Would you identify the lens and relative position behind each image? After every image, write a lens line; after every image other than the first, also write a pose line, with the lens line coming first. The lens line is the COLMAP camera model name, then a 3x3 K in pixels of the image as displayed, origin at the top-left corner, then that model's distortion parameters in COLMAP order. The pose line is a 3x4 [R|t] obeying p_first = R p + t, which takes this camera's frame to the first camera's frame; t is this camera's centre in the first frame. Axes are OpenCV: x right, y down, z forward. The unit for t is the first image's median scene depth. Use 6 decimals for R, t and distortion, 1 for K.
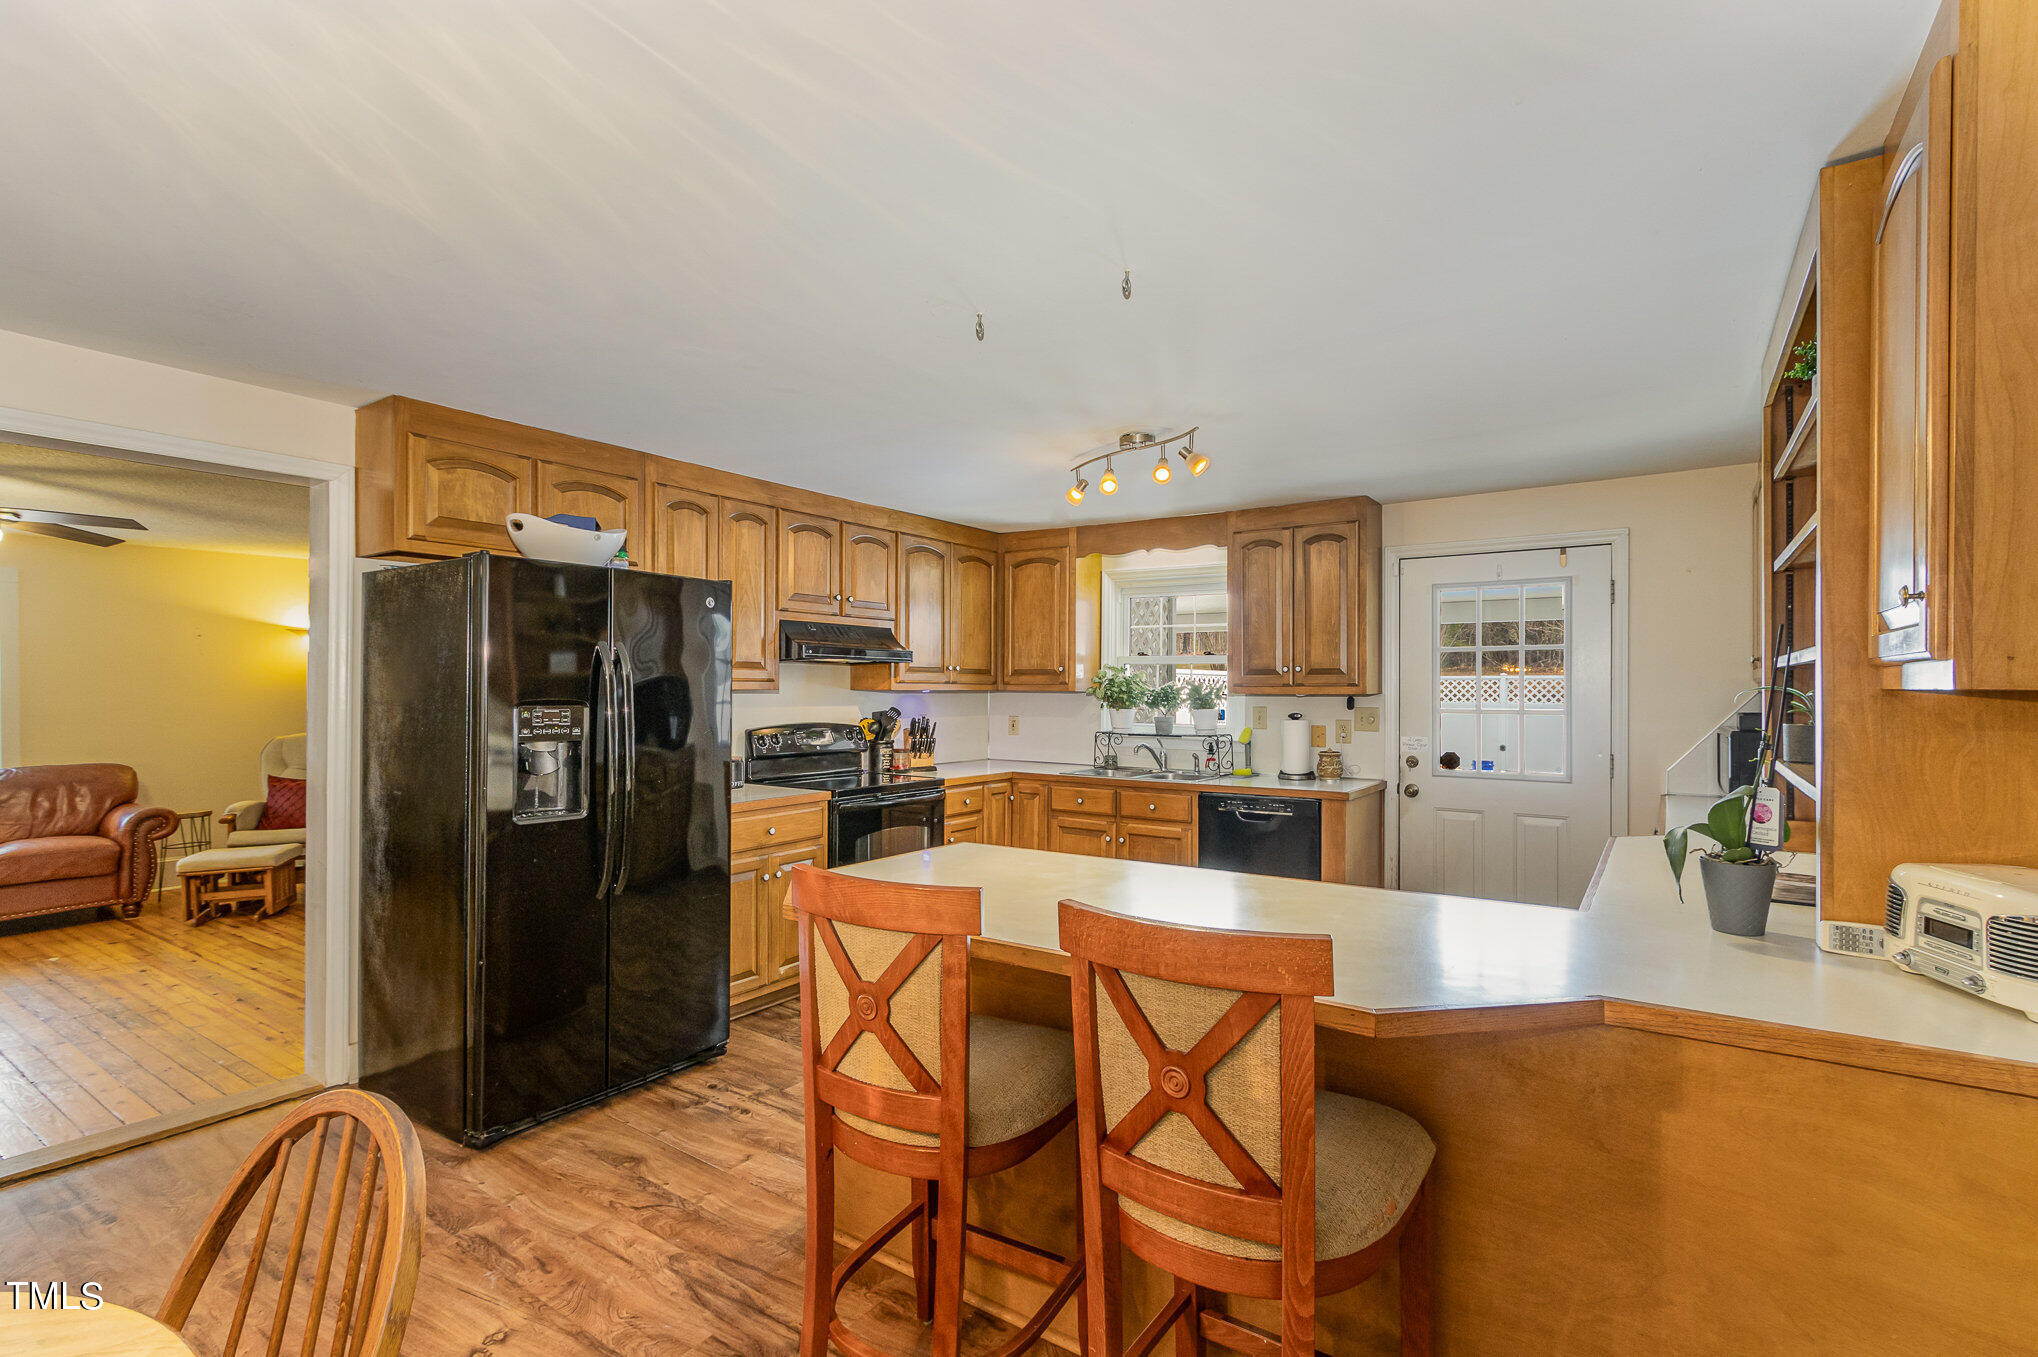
lens RADIAL K [[945.0, 0, 1023.4], [0, 945.0, 682.9], [0, 0, 1]] dist [-0.002936, 0.000332]
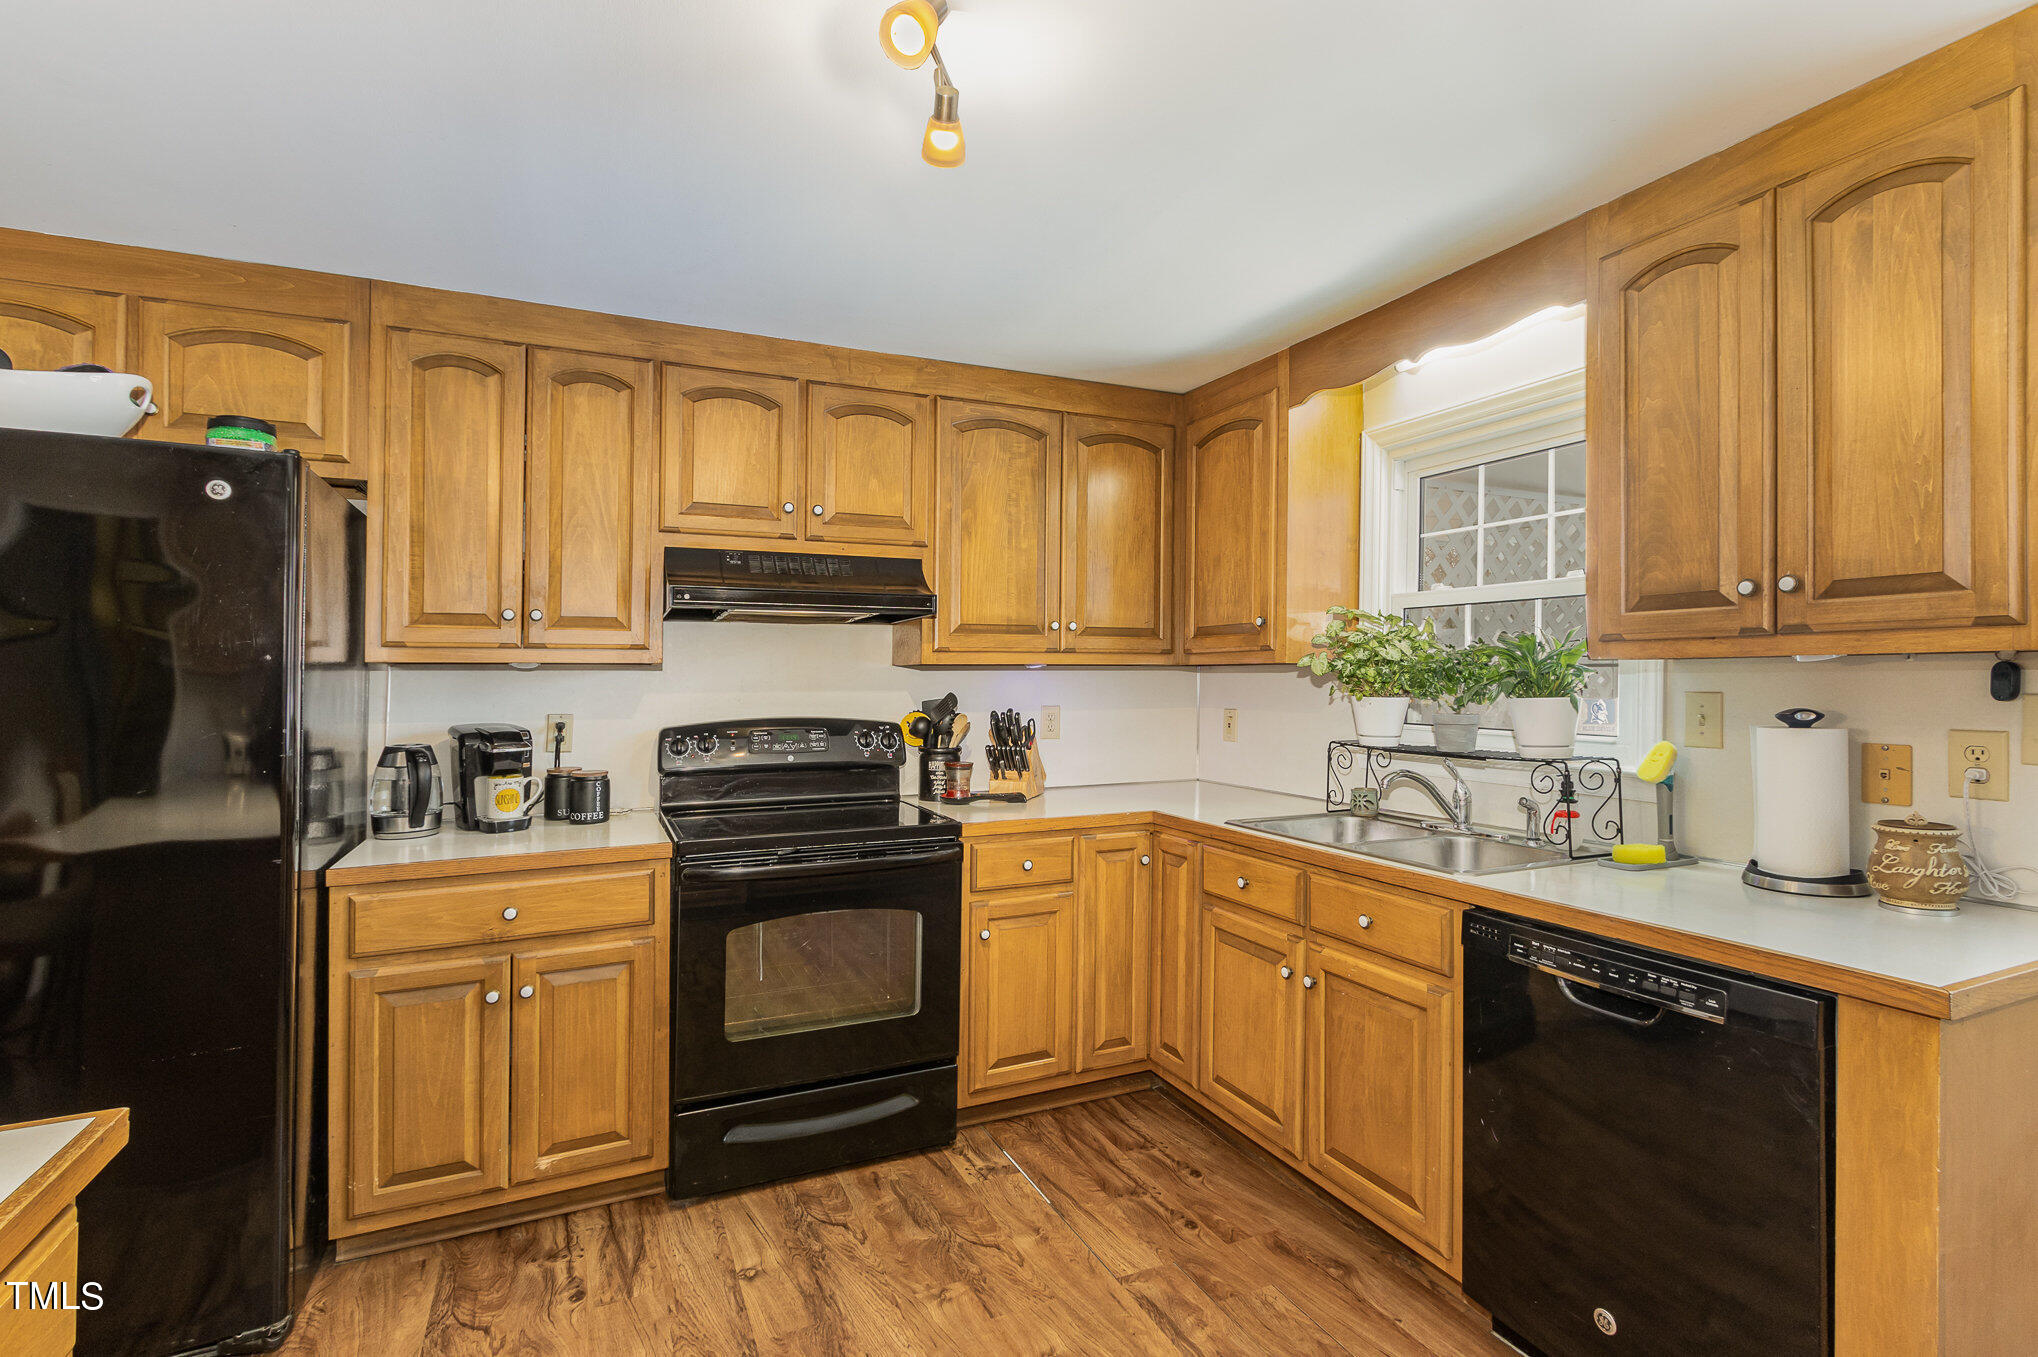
lens RADIAL K [[945.0, 0, 1010.7], [0, 945.0, 682.8], [0, 0, 1]] dist [-0.002936, 0.000332]
pose [[0.859330, -0.006272, -0.511383, 0.222499], [0.011585, 0.999907, 0.007203, 0.016755], [0.511290, -0.012114, 0.859323, 0.552002]]
